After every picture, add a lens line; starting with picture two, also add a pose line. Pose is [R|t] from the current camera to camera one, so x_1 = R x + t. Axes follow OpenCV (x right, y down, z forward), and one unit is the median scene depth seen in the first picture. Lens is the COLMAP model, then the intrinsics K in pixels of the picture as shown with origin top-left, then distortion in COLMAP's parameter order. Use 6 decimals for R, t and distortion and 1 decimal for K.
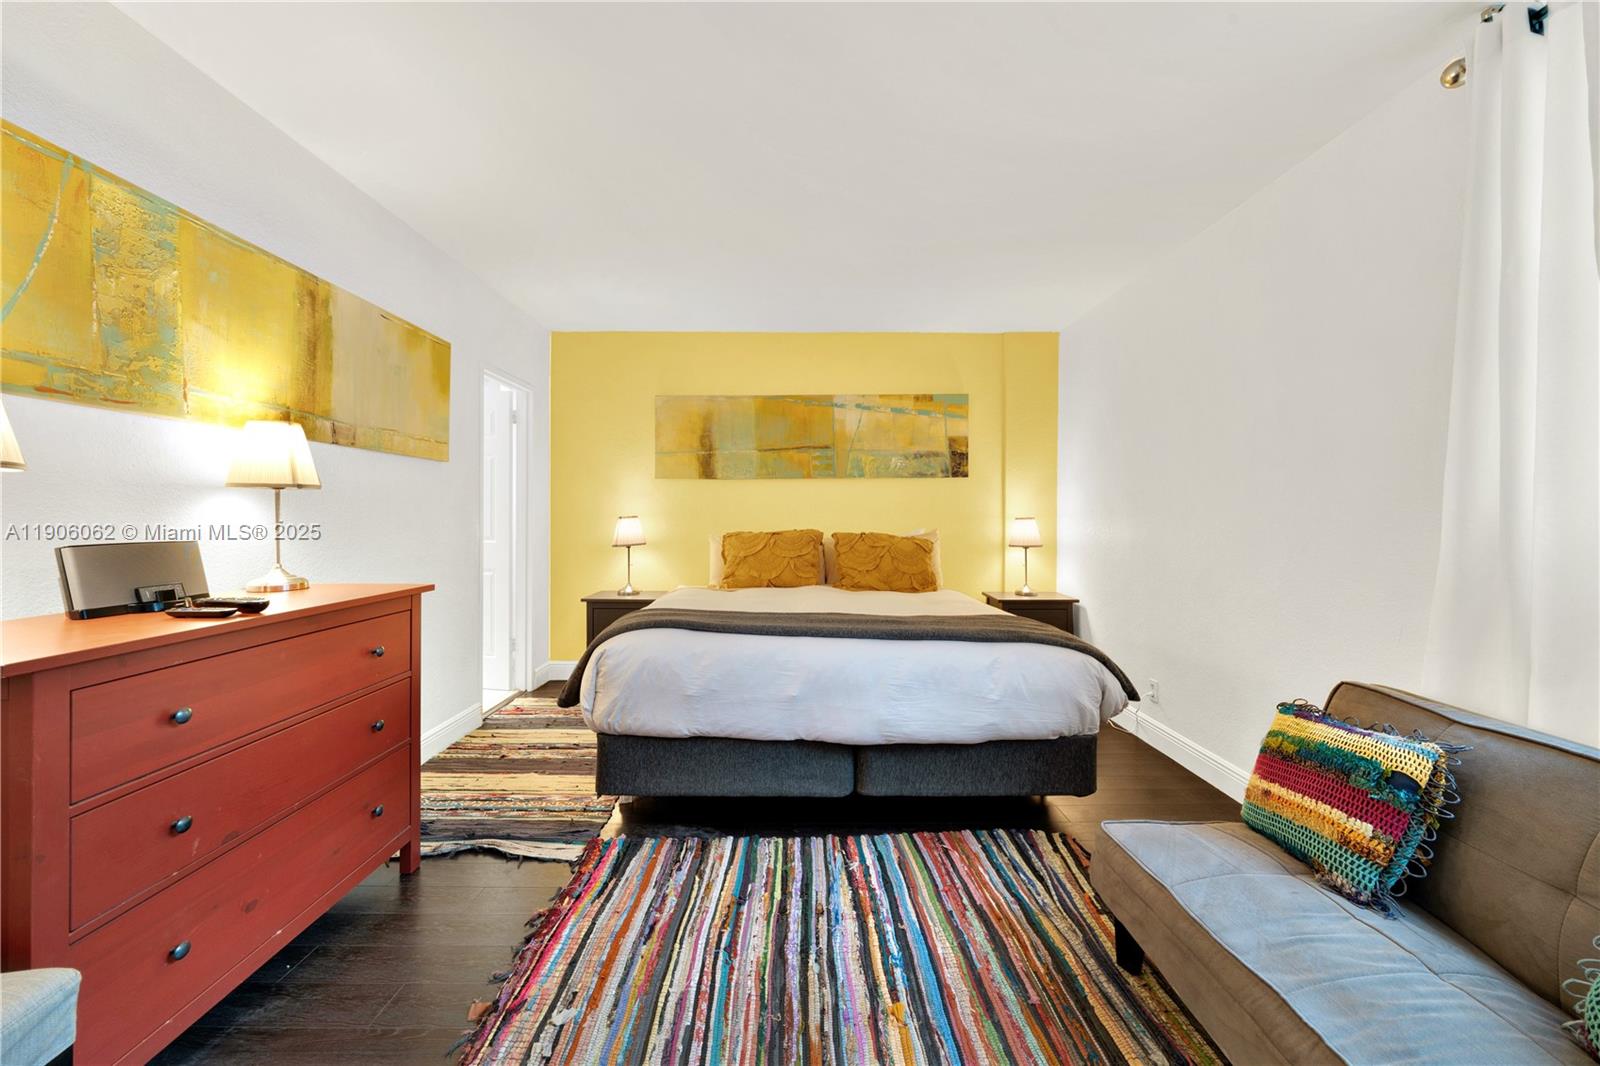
lens RADIAL K [[568.6, 0, 802.7], [0, 568.6, 512.6], [0, 0, 1]] dist [-0.001725, -0.000009]
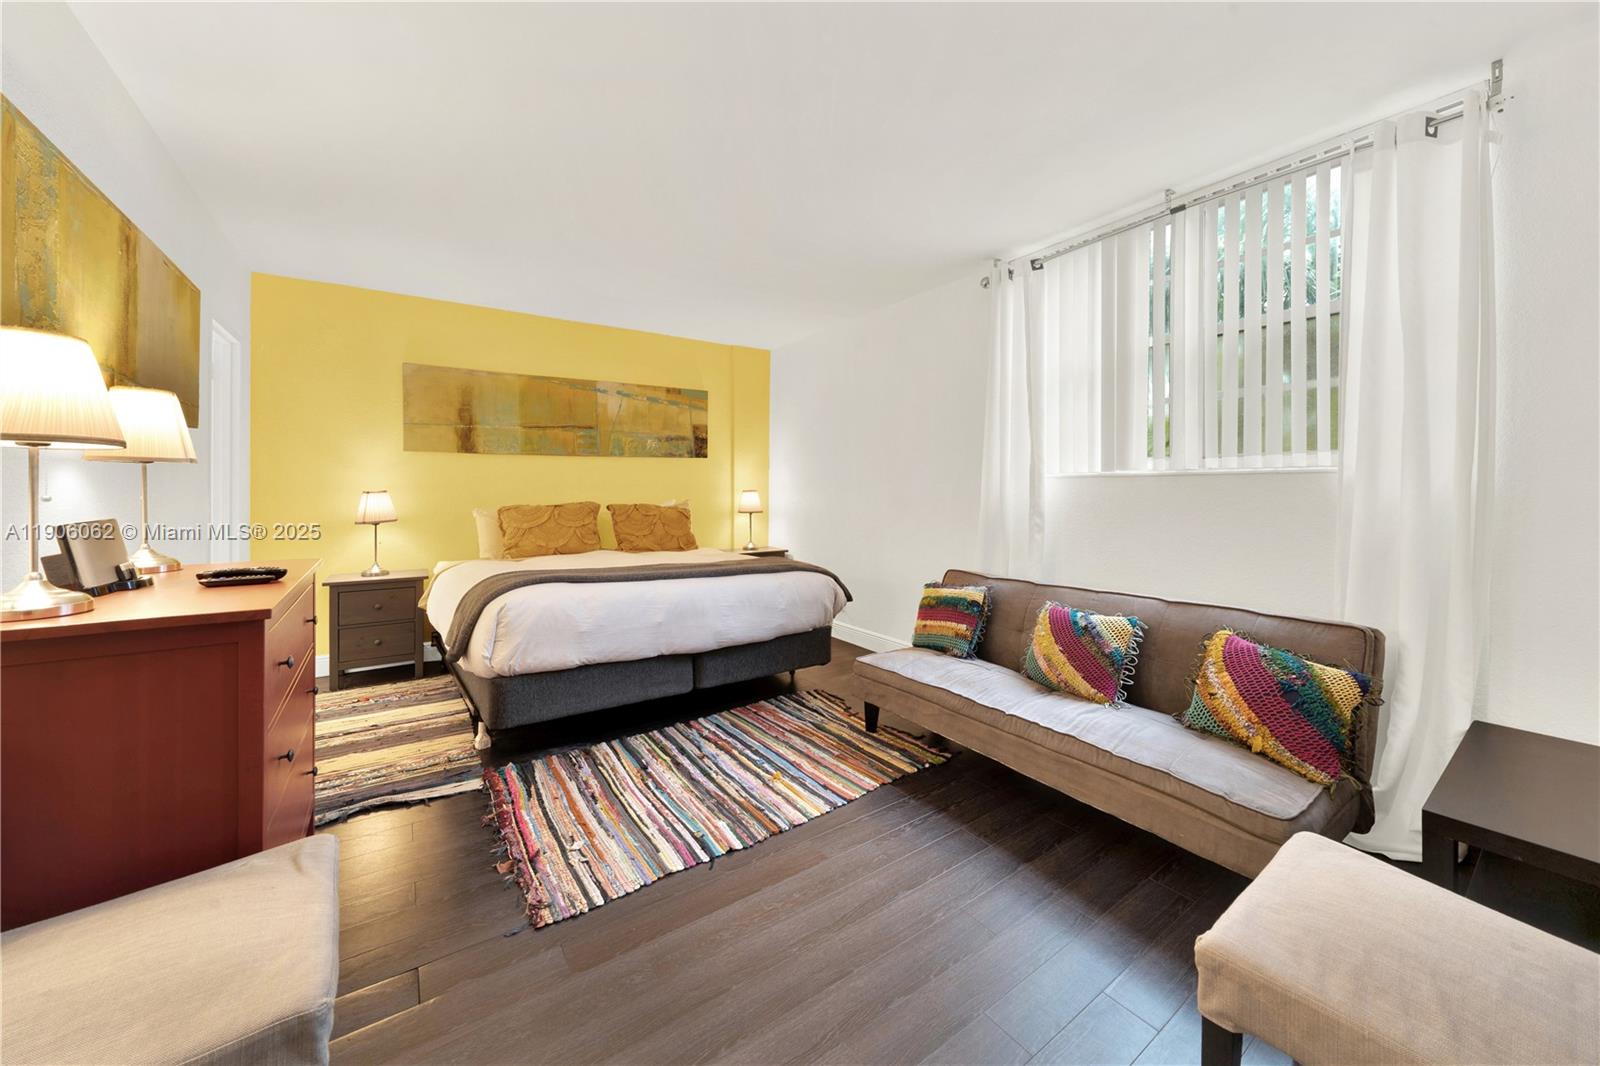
lens RADIAL K [[577.6, 0, 800.4], [0, 577.6, 487.8], [0, 0, 1]] dist [0.000107, 0.000021]
pose [[0.830323, -0.002589, 0.557276, -0.490839], [0.000695, 0.999993, 0.003611, -0.002997], [-0.557282, -0.002611, 0.830319, -0.323170]]
